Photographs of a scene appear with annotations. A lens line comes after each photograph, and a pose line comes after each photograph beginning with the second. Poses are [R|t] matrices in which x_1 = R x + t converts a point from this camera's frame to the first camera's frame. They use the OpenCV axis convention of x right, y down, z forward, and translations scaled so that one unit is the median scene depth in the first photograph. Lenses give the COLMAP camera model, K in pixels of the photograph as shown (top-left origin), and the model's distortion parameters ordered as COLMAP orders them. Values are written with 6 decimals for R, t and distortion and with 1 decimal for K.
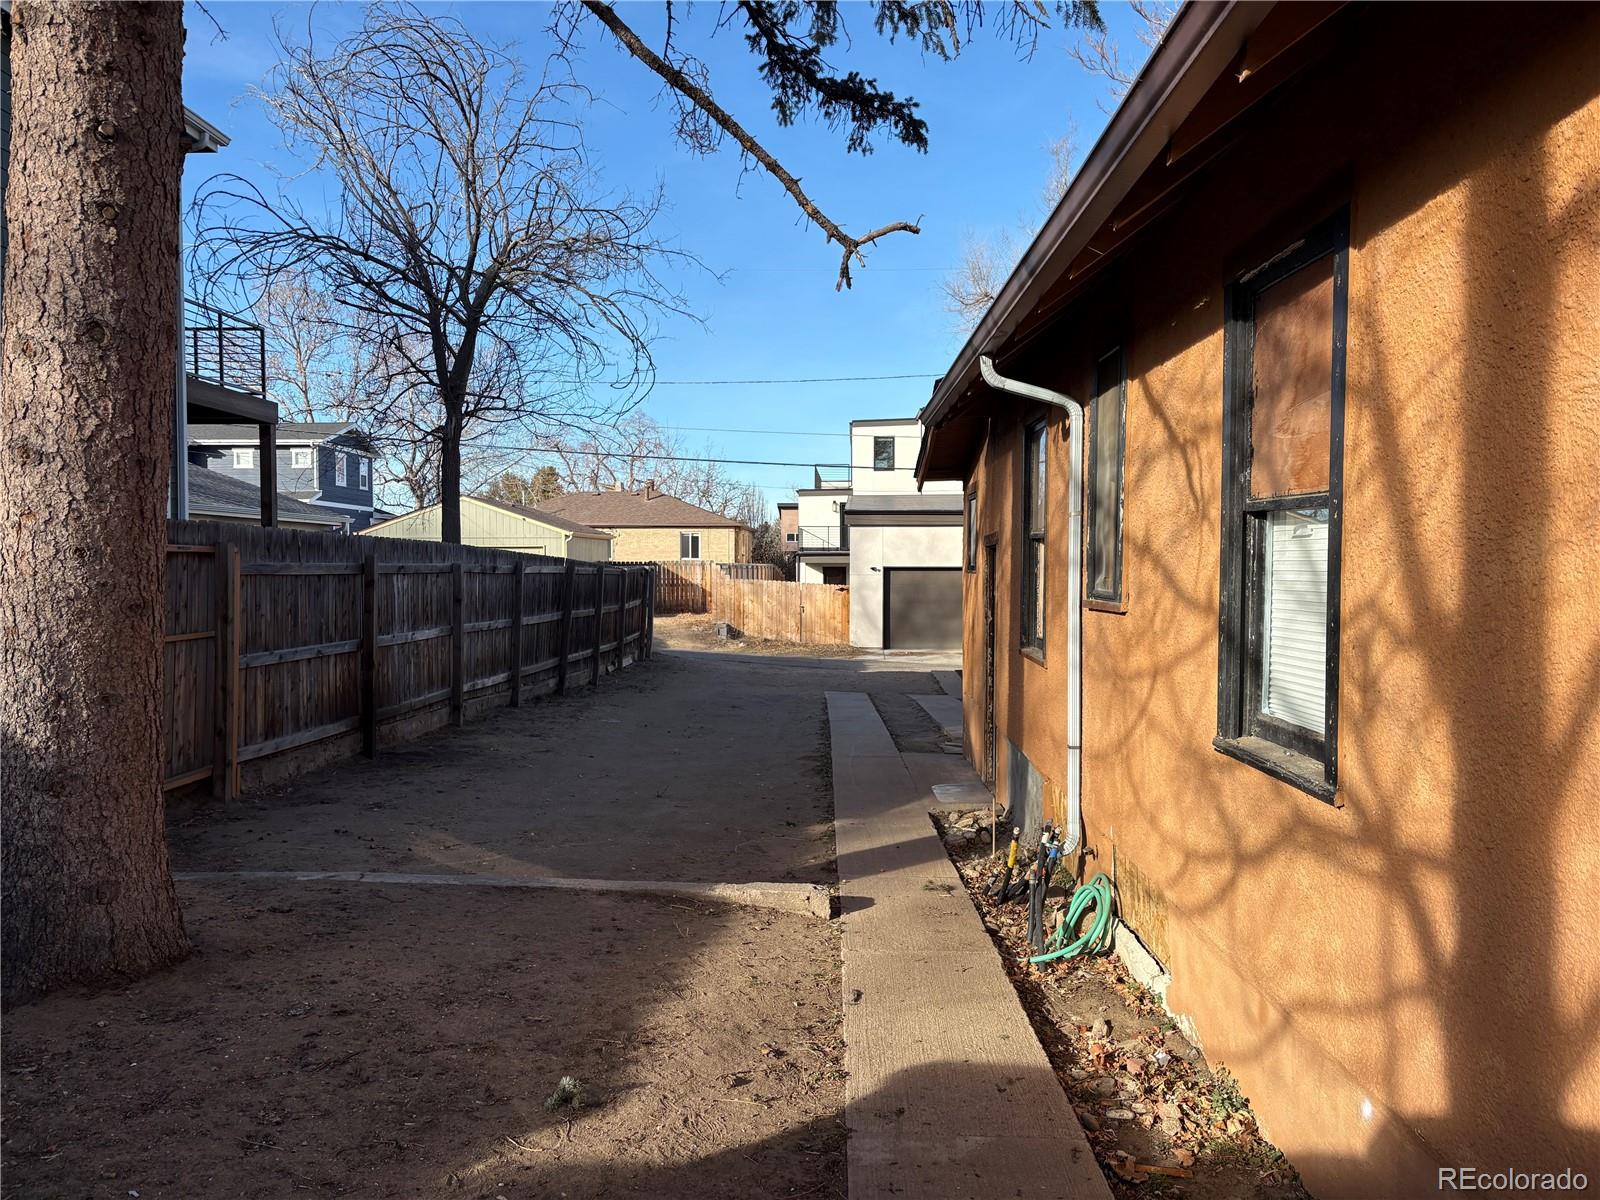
lens RADIAL K [[1188.4, 0, 799.9], [0, 1188.4, 601.7], [0, 0, 1]] dist [0.013389, 0.003189]
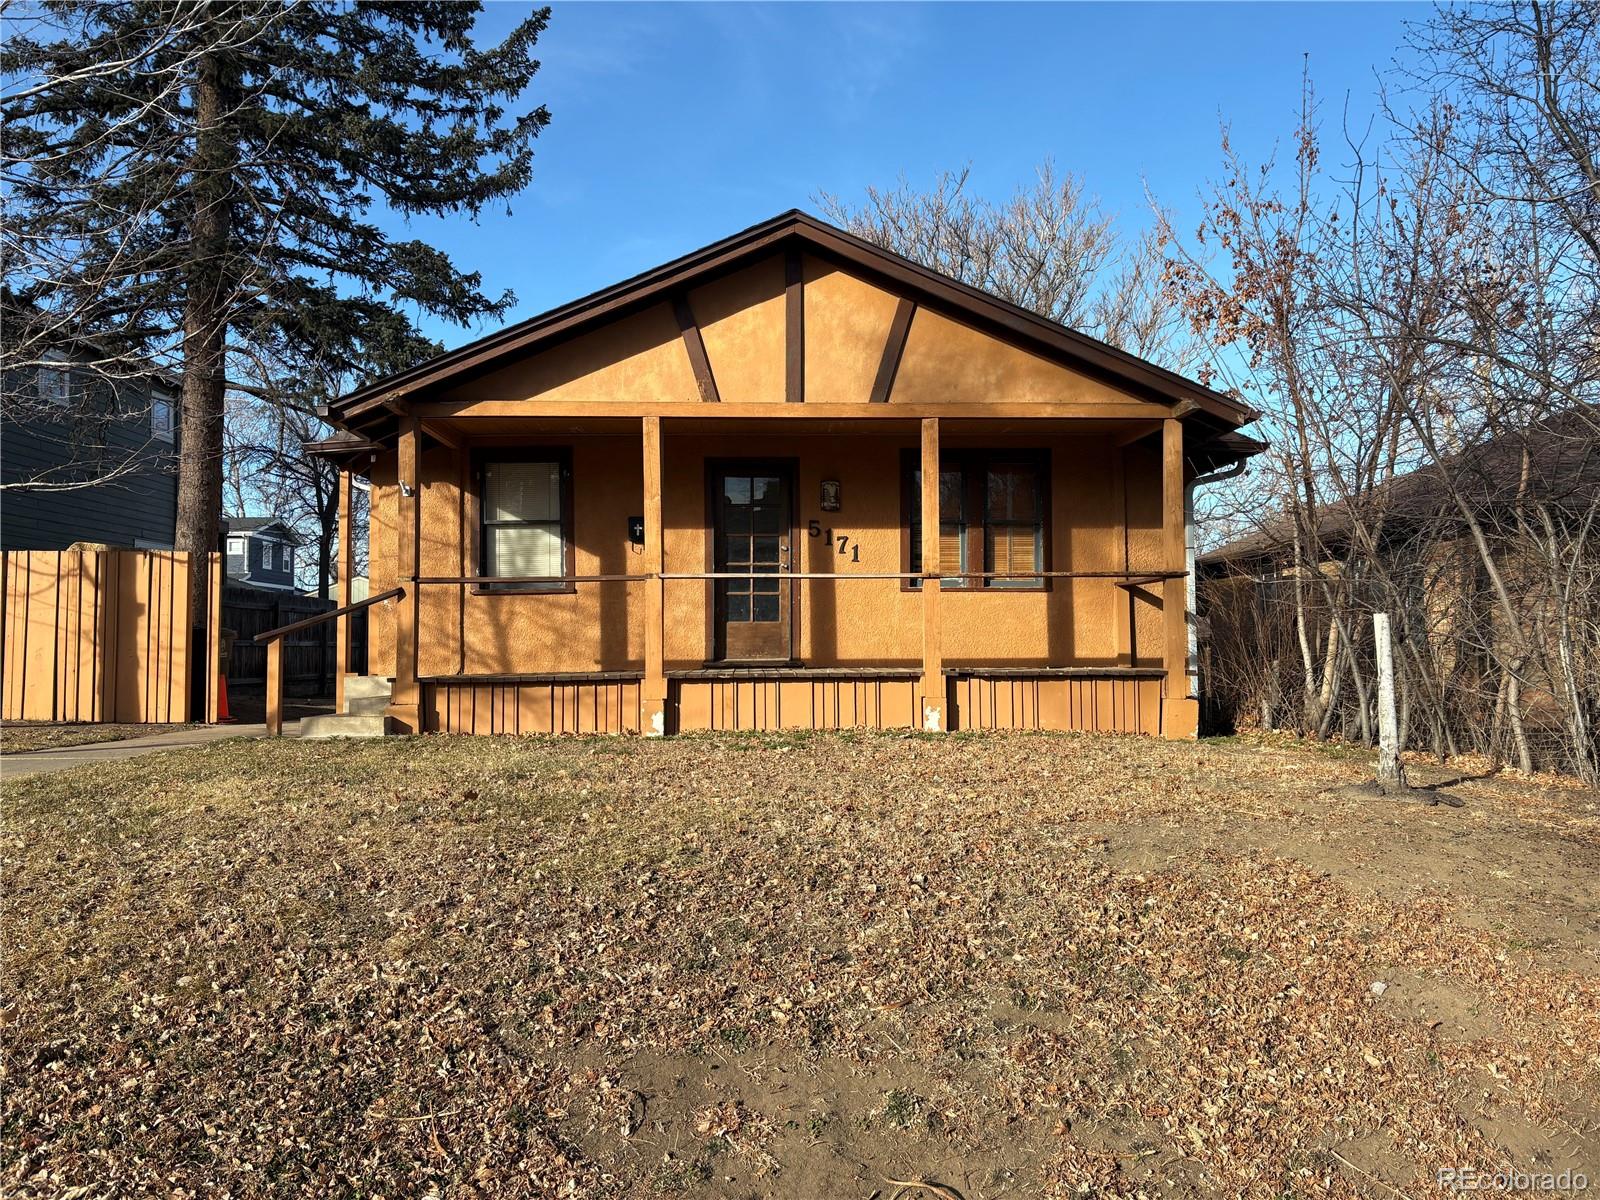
lens RADIAL K [[1188.4, 0, 798.6], [0, 1188.4, 594.4], [0, 0, 1]] dist [0.013389, 0.003189]
pose [[0.998641, -0.008795, 0.051374, 0.098772], [0.012511, 0.997292, -0.072465, 0.024737], [-0.050598, 0.073009, 0.996047, -0.250550]]
